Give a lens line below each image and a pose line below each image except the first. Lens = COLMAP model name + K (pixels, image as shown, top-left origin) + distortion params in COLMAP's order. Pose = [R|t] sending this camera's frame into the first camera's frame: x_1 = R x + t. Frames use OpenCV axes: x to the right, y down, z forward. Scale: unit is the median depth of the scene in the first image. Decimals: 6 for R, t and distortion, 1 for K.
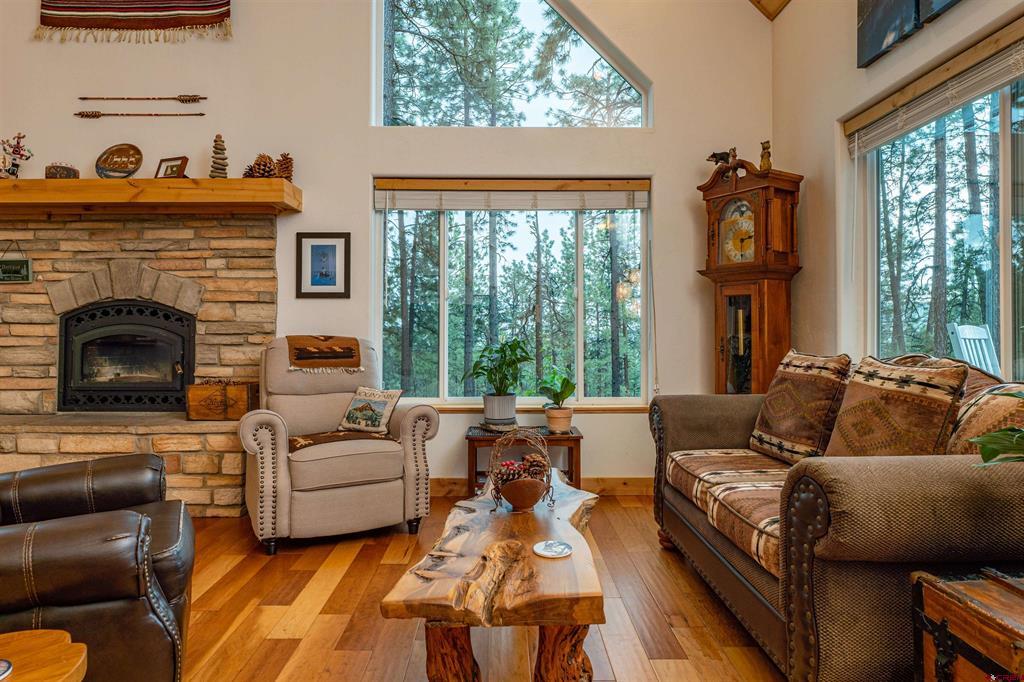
lens RADIAL K [[613.6, 0, 507.9], [0, 613.6, 321.9], [0, 0, 1]] dist [-0.008446, 0.003727]
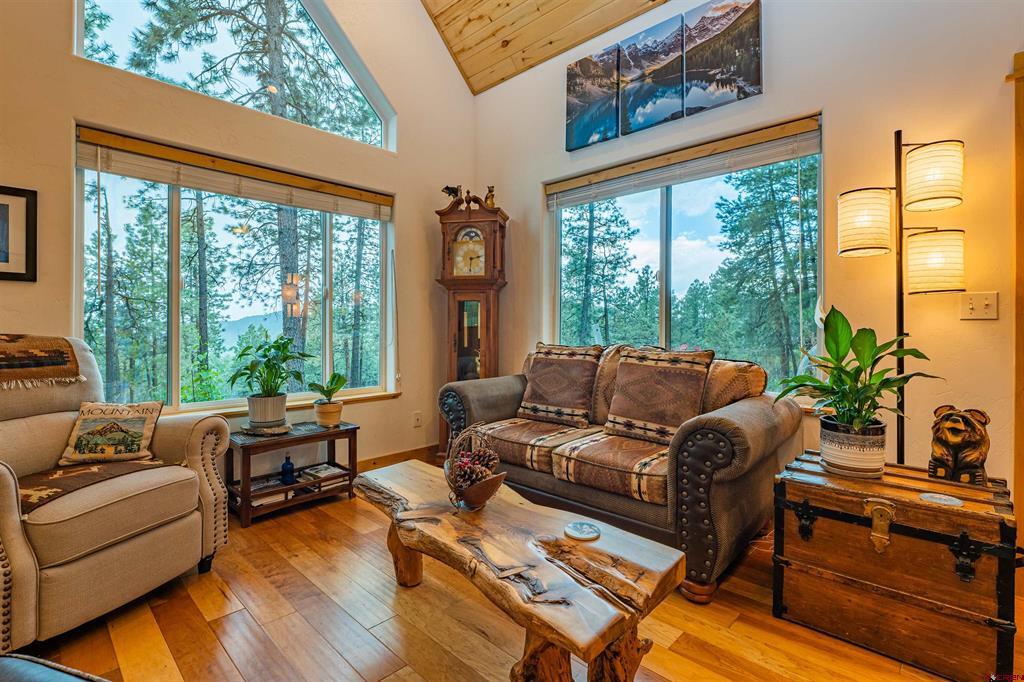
lens RADIAL K [[477.2, 0, 506.7], [0, 477.2, 328.4], [0, 0, 1]] dist [-0.011866, -0.000868]
pose [[0.706545, 0.002096, 0.707665, -0.268664], [-0.013900, 0.999844, 0.010918, 0.002646], [-0.707532, -0.017551, 0.706463, 0.221284]]
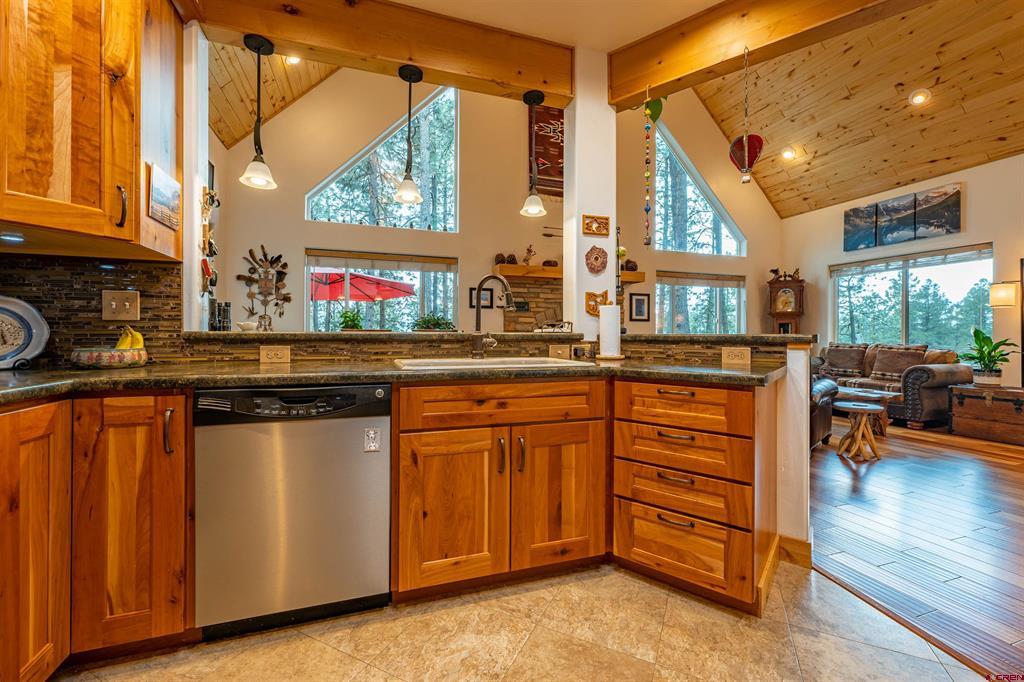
lens RADIAL K [[416.8, 0, 509.7], [0, 416.8, 334.0], [0, 0, 1]] dist [0.000118, 0.000722]
pose [[0.951369, 0.004722, 0.308018, -1.323552], [-0.008872, 0.999888, 0.012077, -0.004957], [-0.307927, -0.014222, 0.951304, -0.387664]]
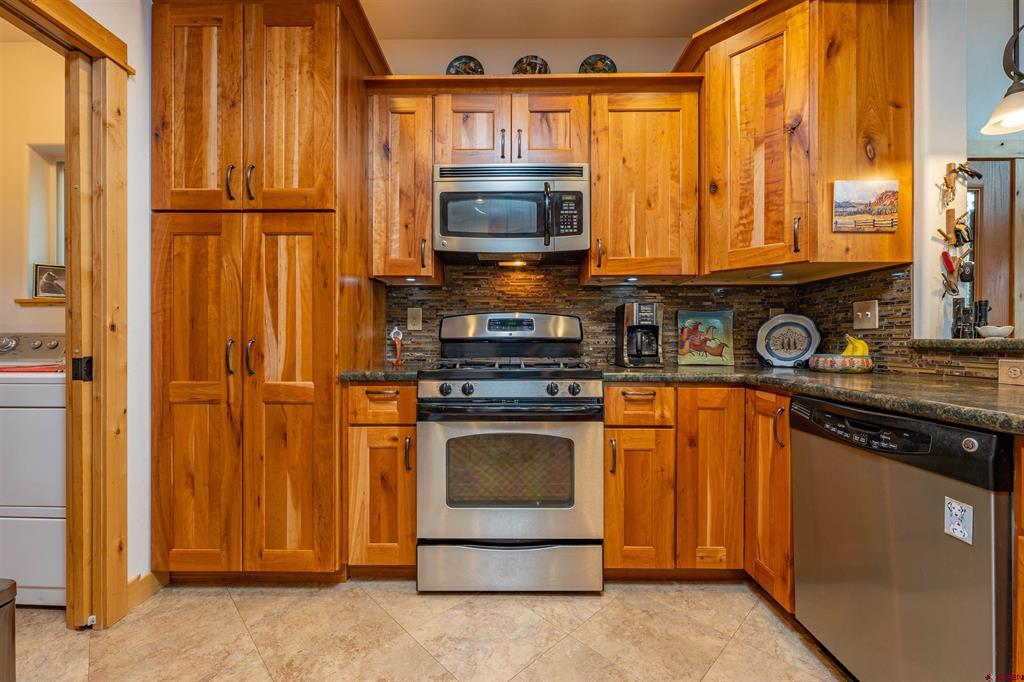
lens RADIAL K [[416.8, 0, 509.9], [0, 416.8, 341.3], [0, 0, 1]] dist [0.000118, 0.000722]
pose [[-0.028276, 0.003234, -0.999595, -1.088451], [0.012130, 0.999922, 0.002892, -0.002883], [0.999527, -0.012044, -0.028314, -0.219407]]
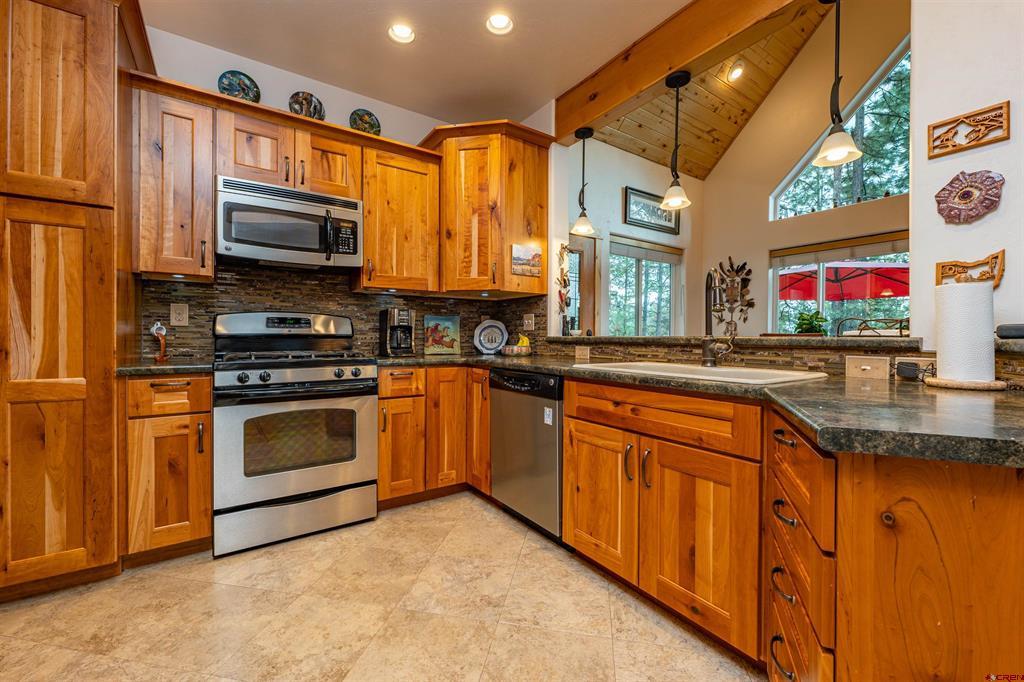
lens RADIAL K [[416.8, 0, 509.3], [0, 416.8, 338.9], [0, 0, 1]] dist [0.000118, 0.000722]
pose [[0.551977, 0.007761, -0.833824, -0.913866], [0.005789, 0.999897, 0.013139, -0.004969], [0.833840, -0.012079, 0.551875, -0.309844]]
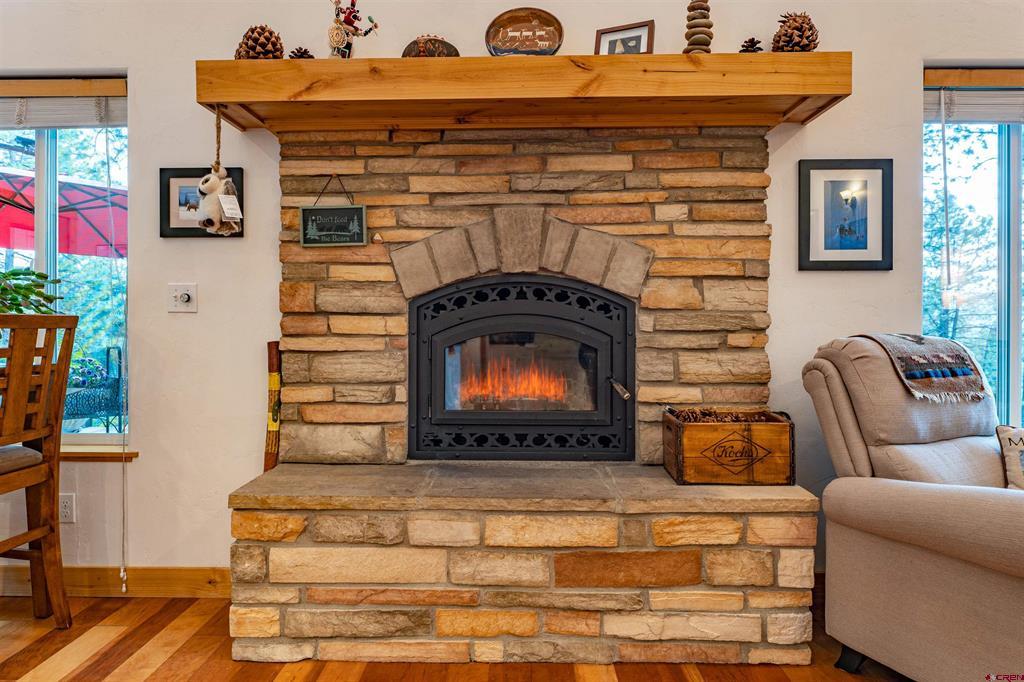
lens RADIAL K [[613.6, 0, 512.0], [0, 613.6, 330.1], [0, 0, 1]] dist [-0.008446, 0.003727]
pose [[0.999382, -0.000356, -0.035136, -0.627676], [0.001118, 0.999765, 0.021672, 0.005801], [0.035120, -0.021698, 0.999148, 0.411141]]
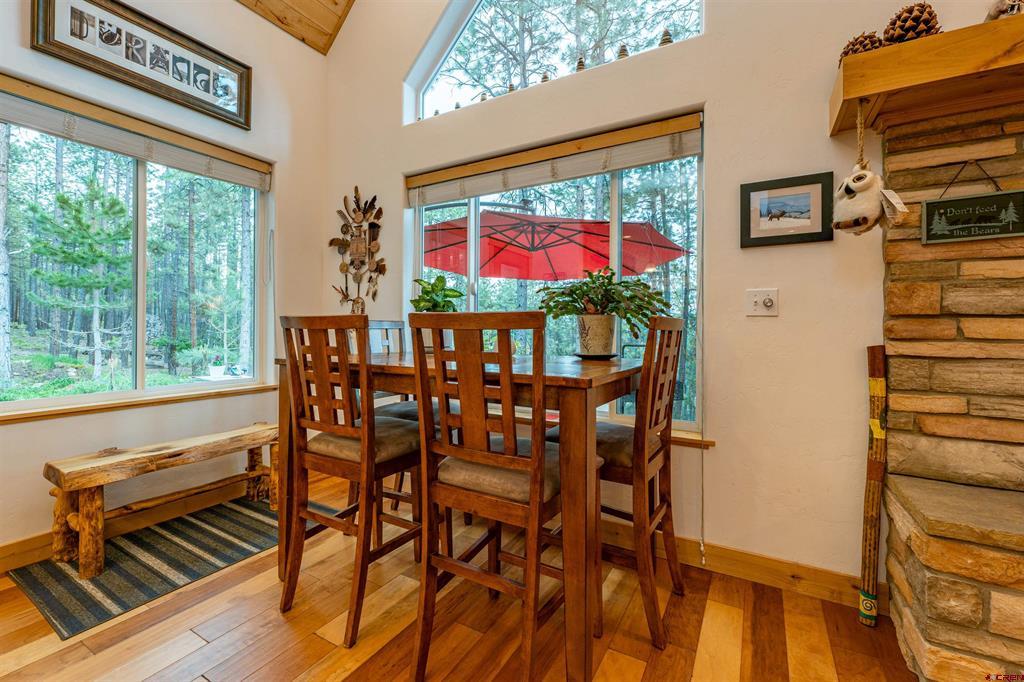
lens RADIAL K [[436.0, 0, 506.2], [0, 436.0, 328.0], [0, 0, 1]] dist [-0.000601, -0.000543]
pose [[0.855885, 0.003301, -0.517155, -0.982639], [0.003753, 0.999914, 0.012594, 0.006788], [0.517152, -0.012720, 0.855799, 0.472011]]
